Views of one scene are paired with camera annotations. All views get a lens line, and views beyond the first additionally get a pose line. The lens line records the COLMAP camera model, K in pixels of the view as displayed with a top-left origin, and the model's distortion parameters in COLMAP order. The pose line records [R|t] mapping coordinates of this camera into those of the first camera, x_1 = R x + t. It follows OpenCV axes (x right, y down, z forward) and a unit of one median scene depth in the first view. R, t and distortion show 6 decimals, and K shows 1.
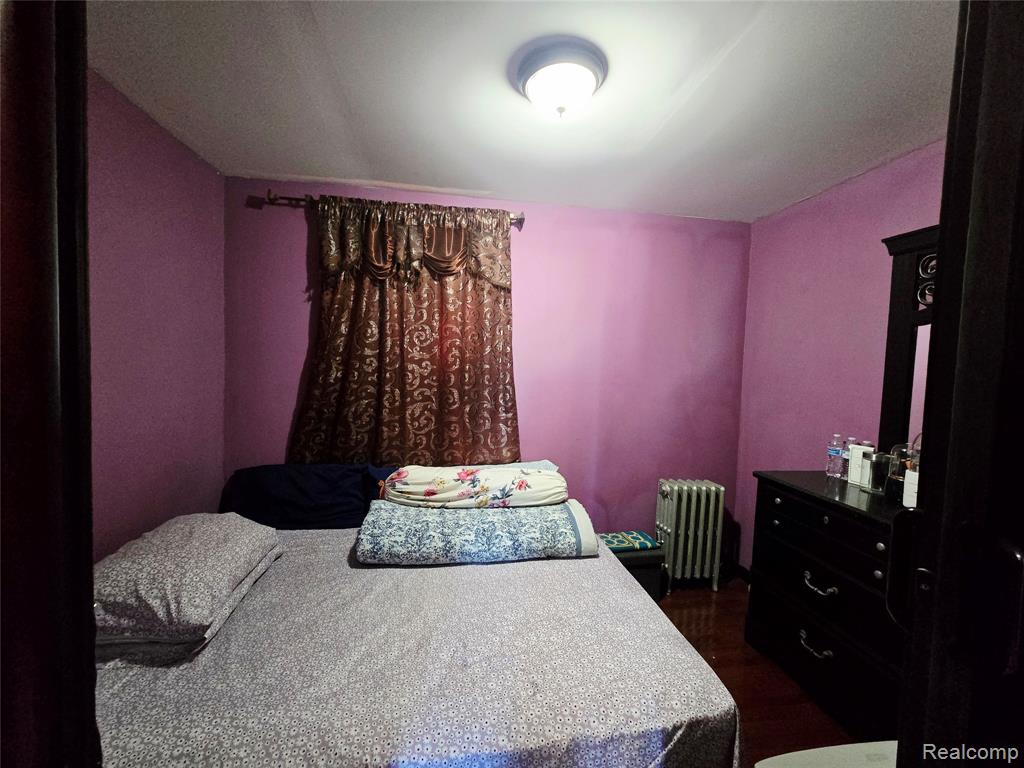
lens RADIAL K [[418.8, 0, 514.7], [0, 418.8, 384.6], [0, 0, 1]] dist [-0.001457, -0.000389]
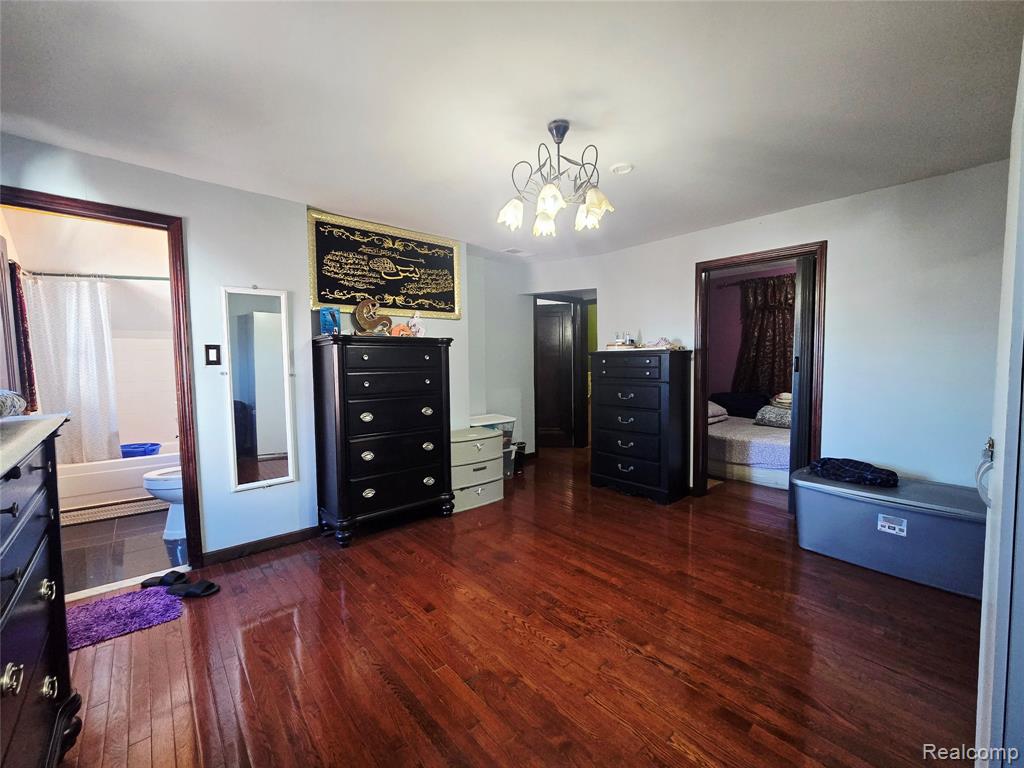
lens RADIAL K [[418.8, 0, 513.4], [0, 418.8, 380.2], [0, 0, 1]] dist [-0.001457, -0.000389]
pose [[0.554920, 0.003199, -0.831897, 0.766302], [-0.006156, 0.999981, -0.000261, 0.129163], [0.831881, 0.005266, 0.554929, -1.387070]]
